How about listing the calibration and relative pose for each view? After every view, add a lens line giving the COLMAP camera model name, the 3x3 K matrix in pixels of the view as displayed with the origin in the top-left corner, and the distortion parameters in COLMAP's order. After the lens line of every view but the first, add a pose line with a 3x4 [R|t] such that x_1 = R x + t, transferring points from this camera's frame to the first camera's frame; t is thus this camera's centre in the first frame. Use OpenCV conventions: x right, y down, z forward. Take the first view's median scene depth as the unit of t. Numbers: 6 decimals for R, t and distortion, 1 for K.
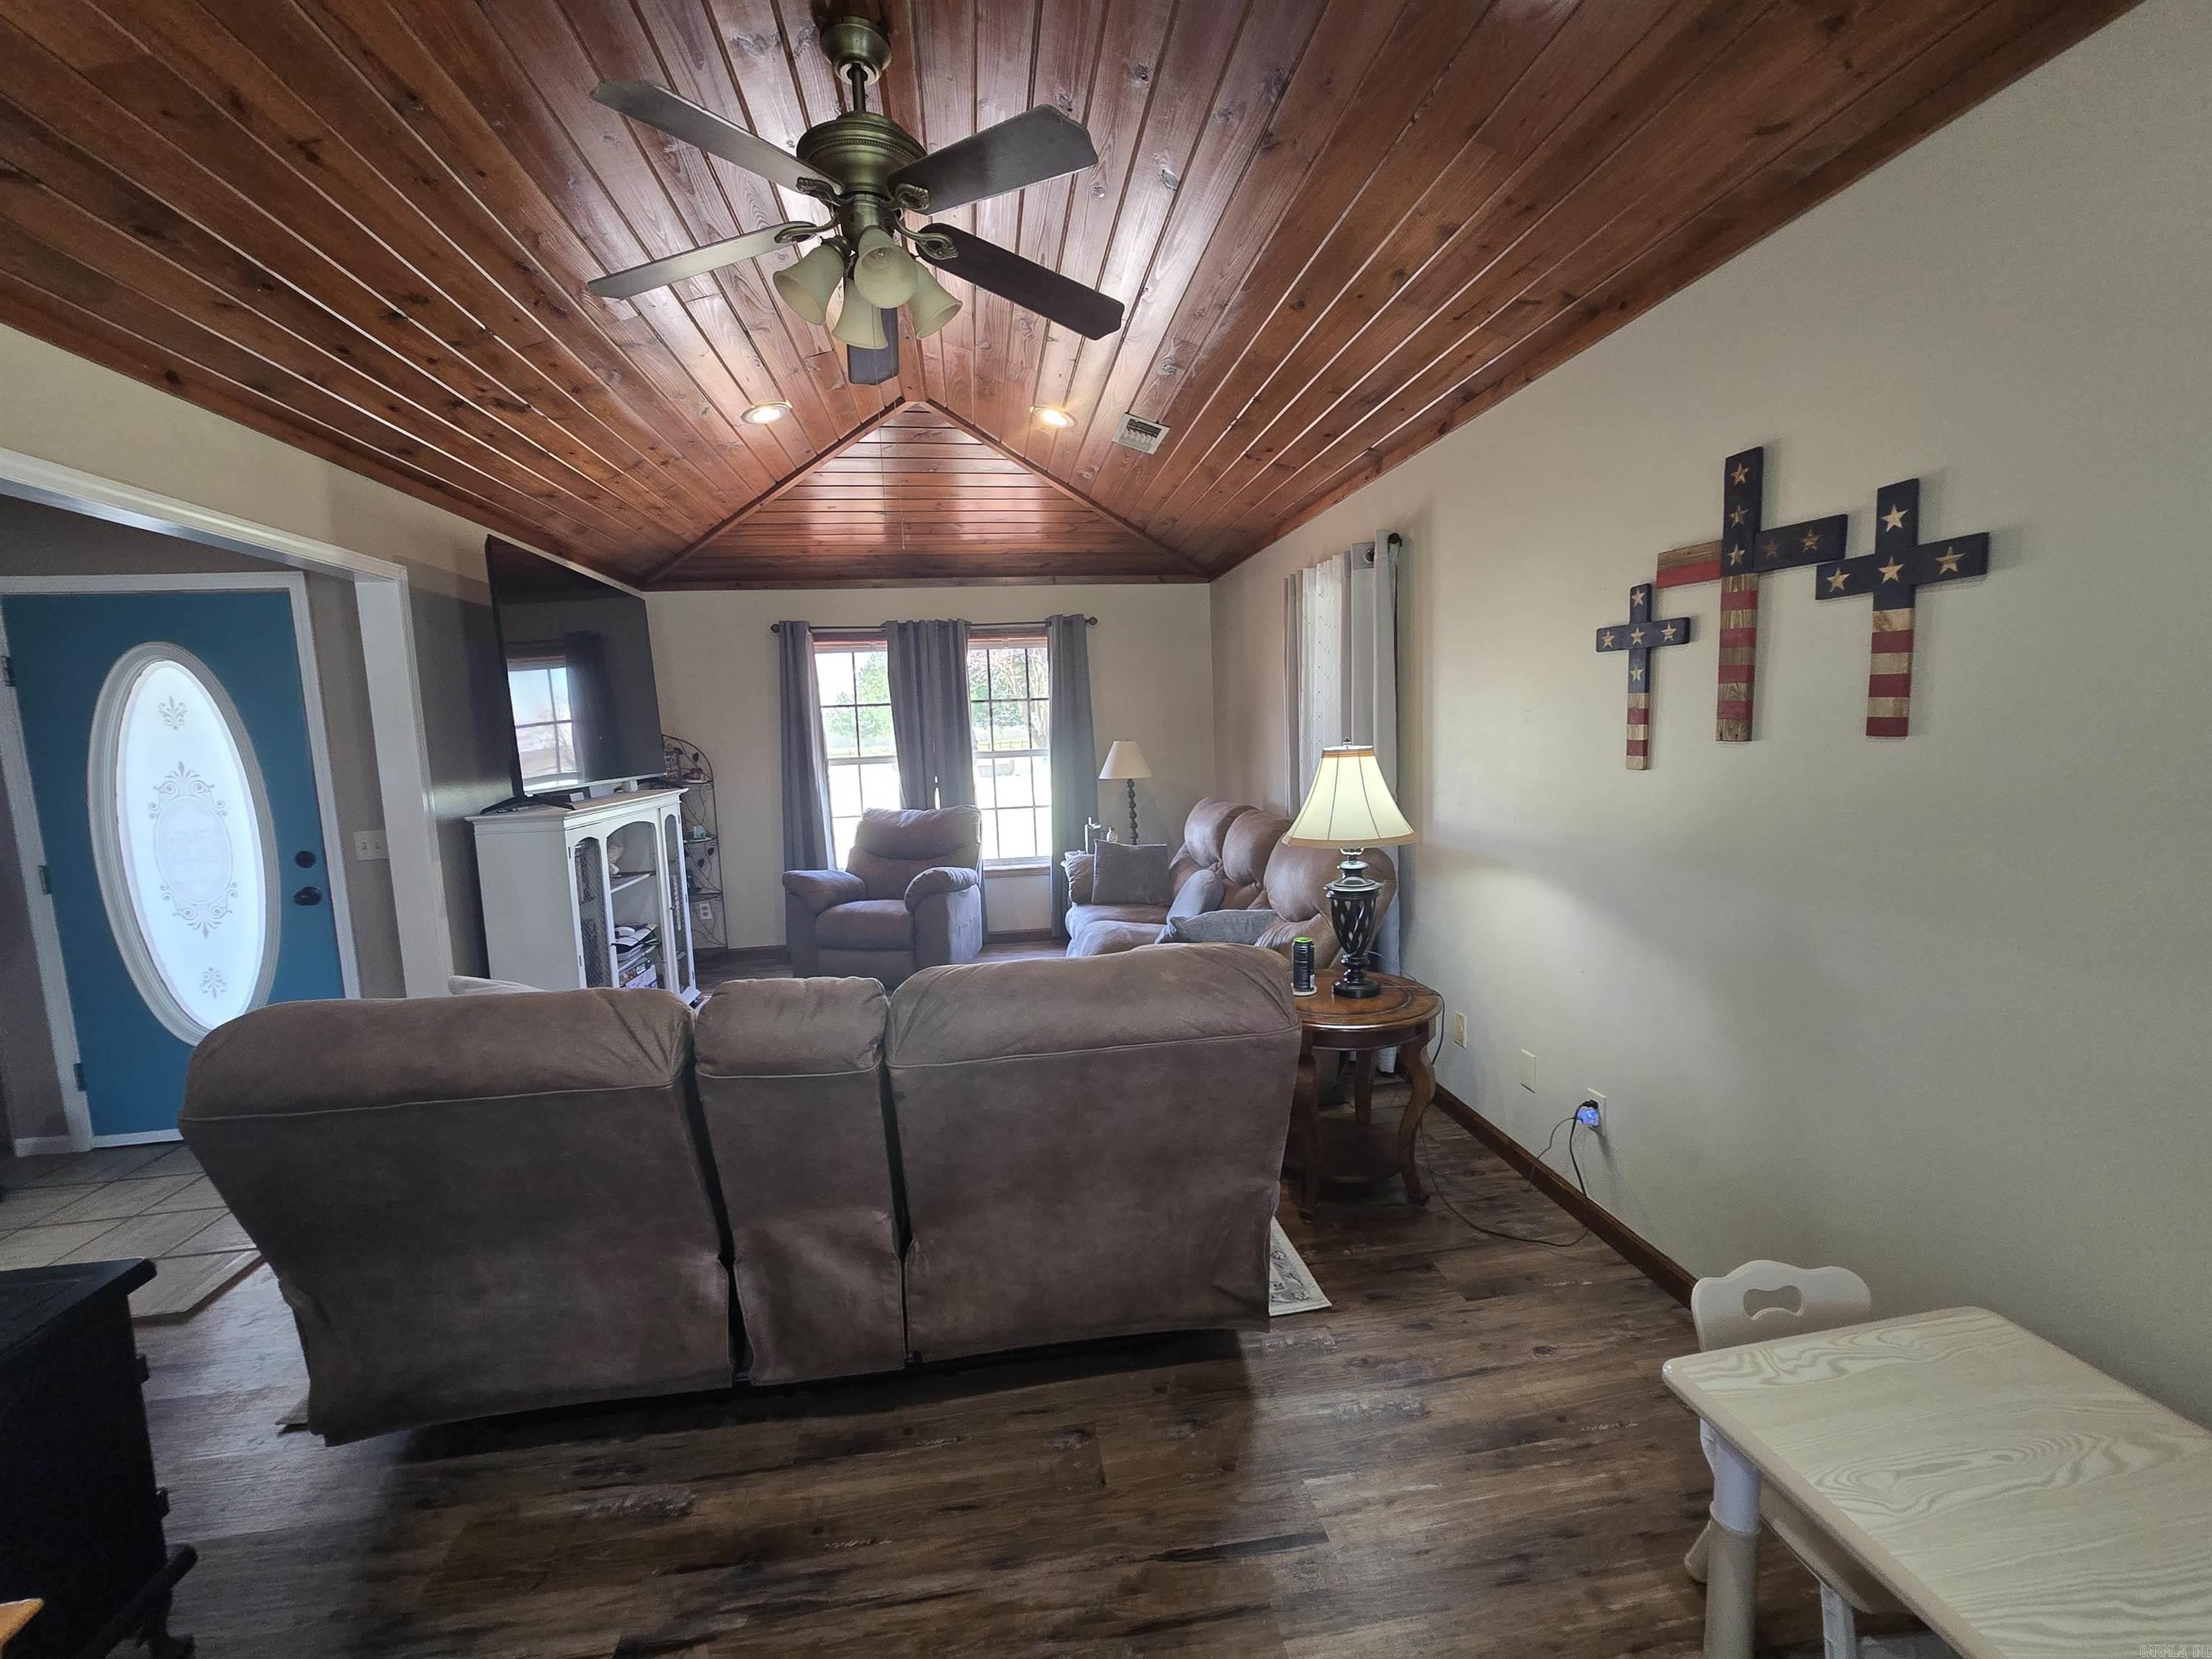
lens RADIAL K [[912.9, 0, 1101.3], [0, 912.9, 830.6], [0, 0, 1]] dist [-0.000969, -0.000240]
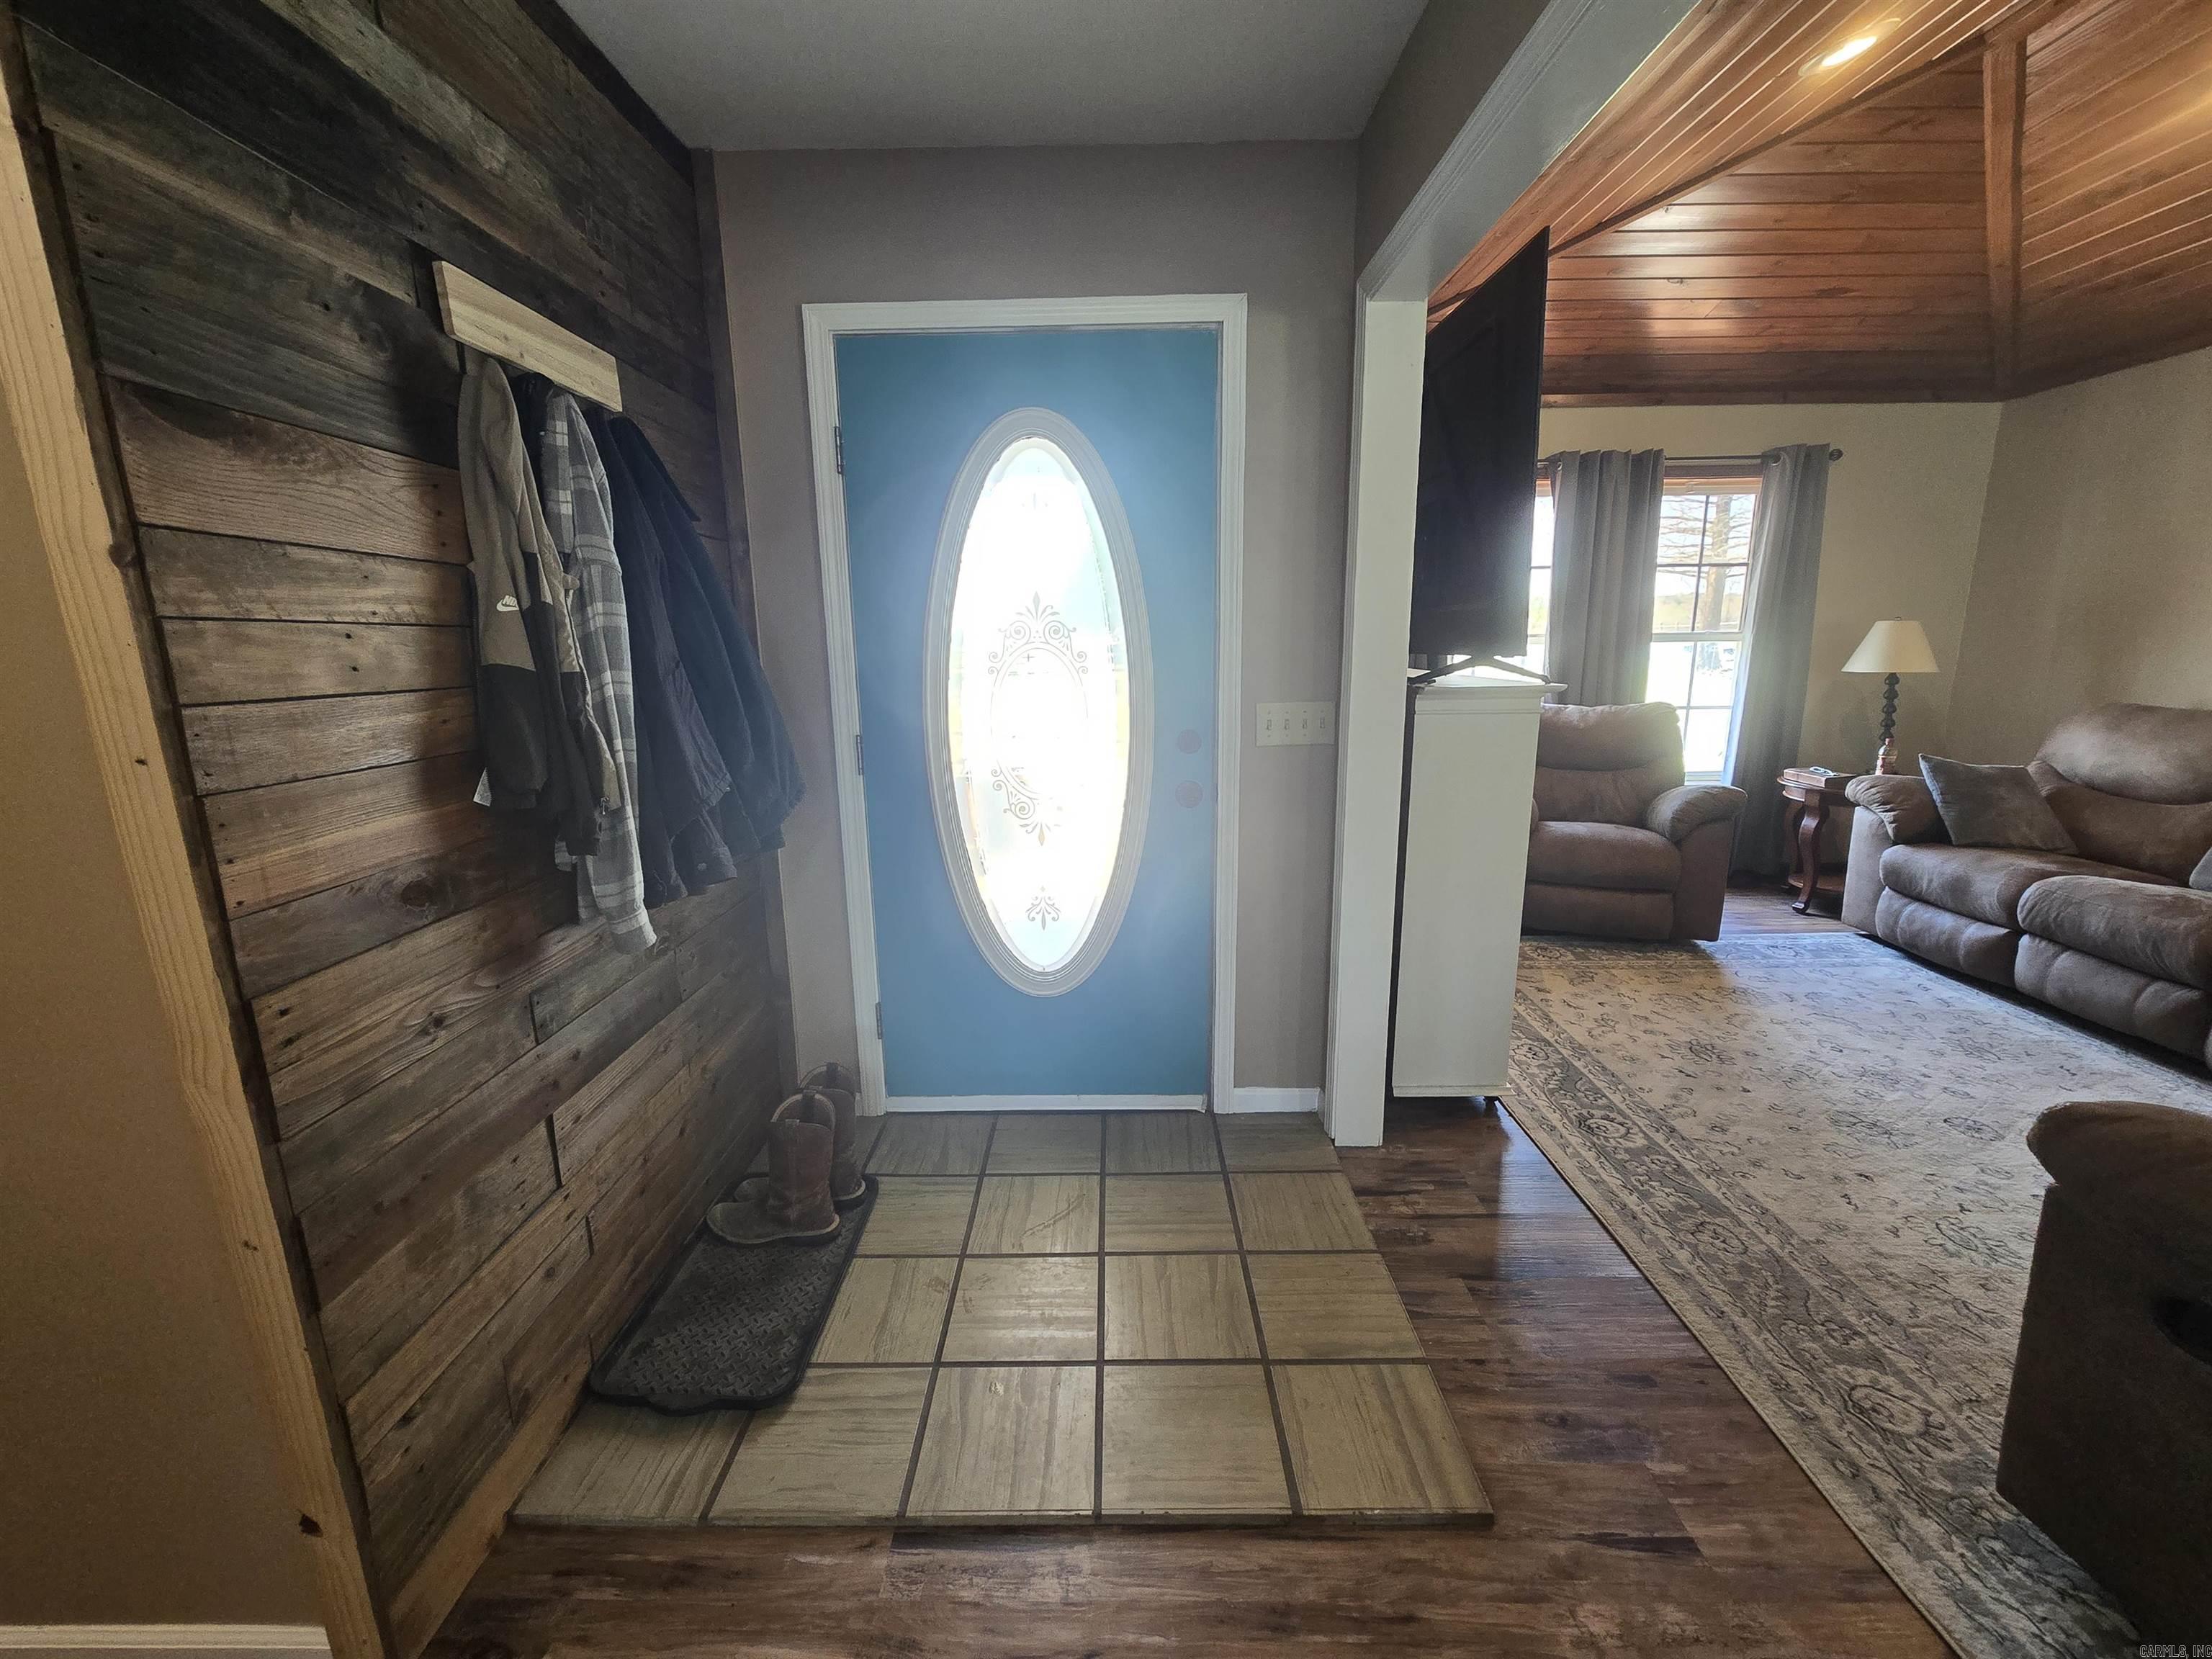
lens RADIAL K [[900.8, 0, 1105.1], [0, 900.8, 824.7], [0, 0, 1]] dist [-0.017549, 0.006385]
pose [[0.988710, 0.051438, -0.140739, -1.250328], [-0.037146, 0.994054, 0.102358, 0.040202], [0.145167, -0.095975, 0.984741, 0.468591]]
